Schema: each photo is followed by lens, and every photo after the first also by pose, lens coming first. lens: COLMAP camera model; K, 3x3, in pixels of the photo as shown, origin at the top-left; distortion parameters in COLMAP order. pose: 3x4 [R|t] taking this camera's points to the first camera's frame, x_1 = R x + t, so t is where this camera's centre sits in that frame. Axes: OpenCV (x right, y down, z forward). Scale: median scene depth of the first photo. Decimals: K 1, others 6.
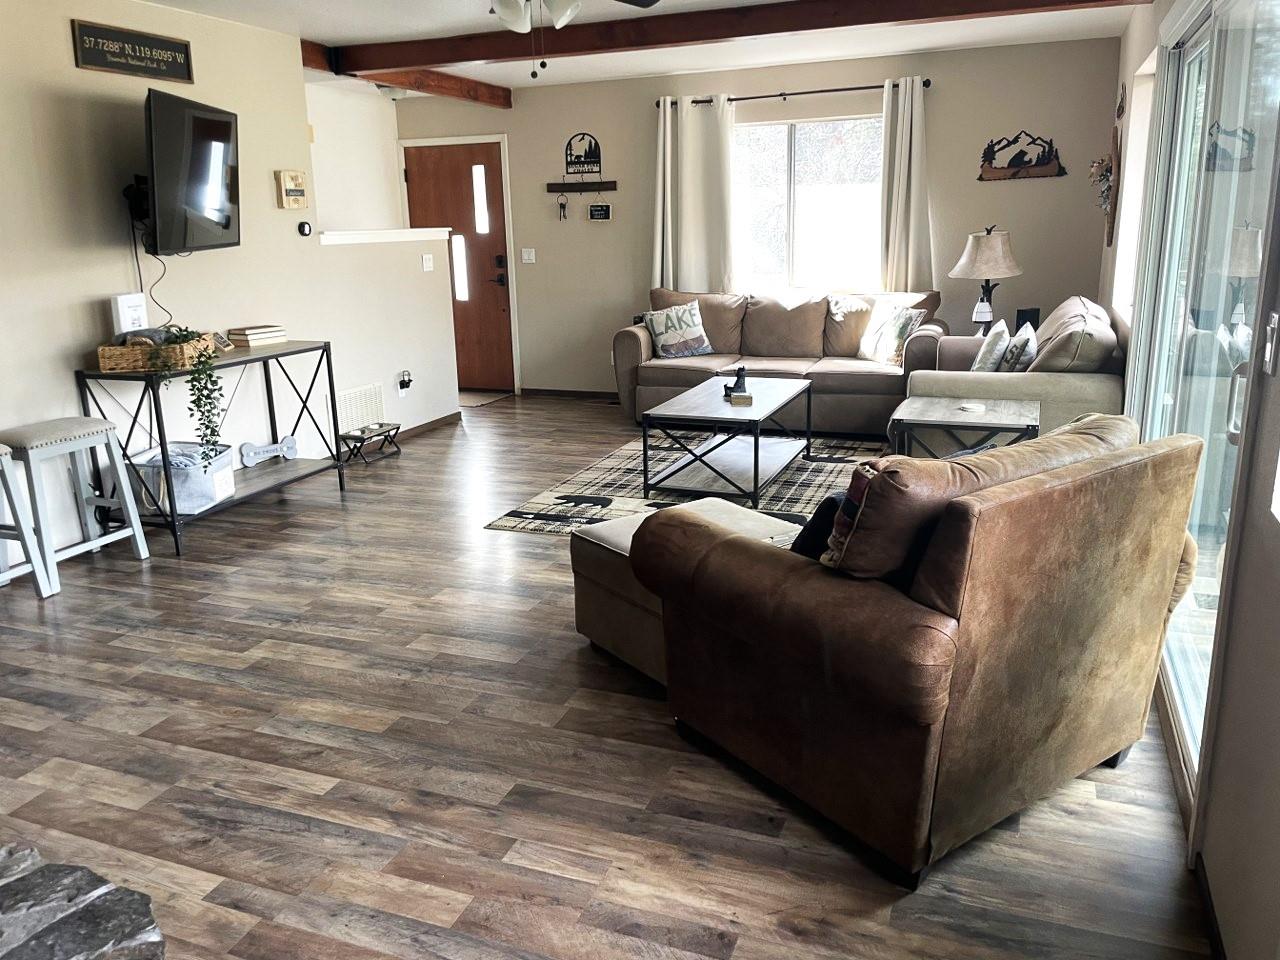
lens RADIAL K [[971.1, 0, 634.3], [0, 971.1, 475.5], [0, 0, 1]] dist [0.070701, -0.095229]
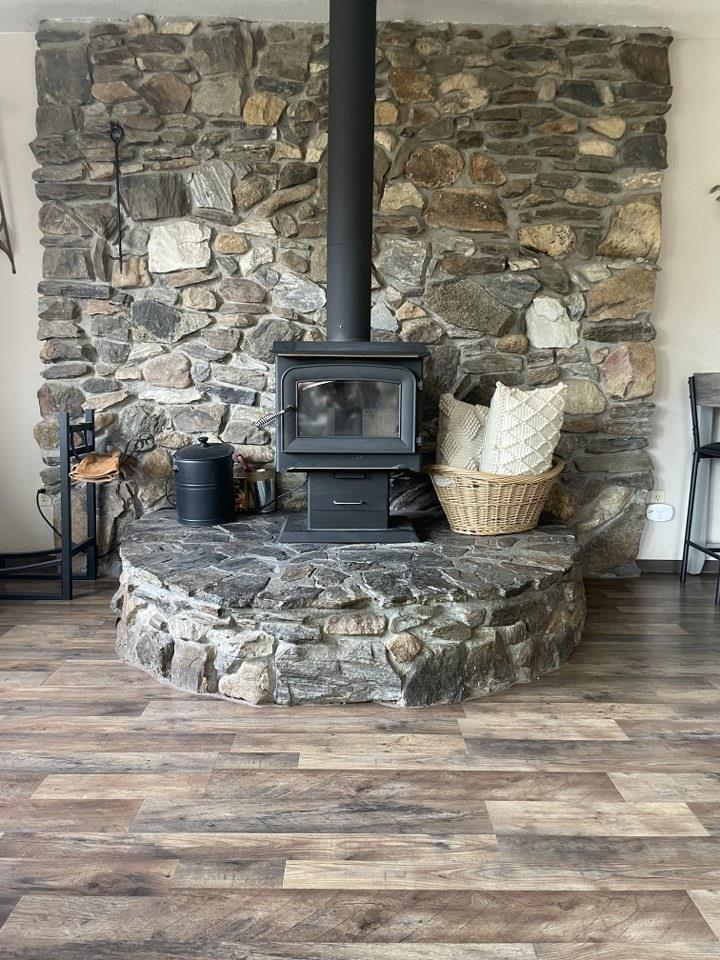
lens RADIAL K [[728.3, 0, 361.4], [0, 728.3, 479.7], [0, 0, 1]] dist [0.070701, -0.095229]
pose [[-0.925544, 0.068991, -0.372302, -0.193250], [-0.080308, 0.925122, 0.371079, -0.154654], [0.370026, 0.373349, -0.850701, 1.452376]]
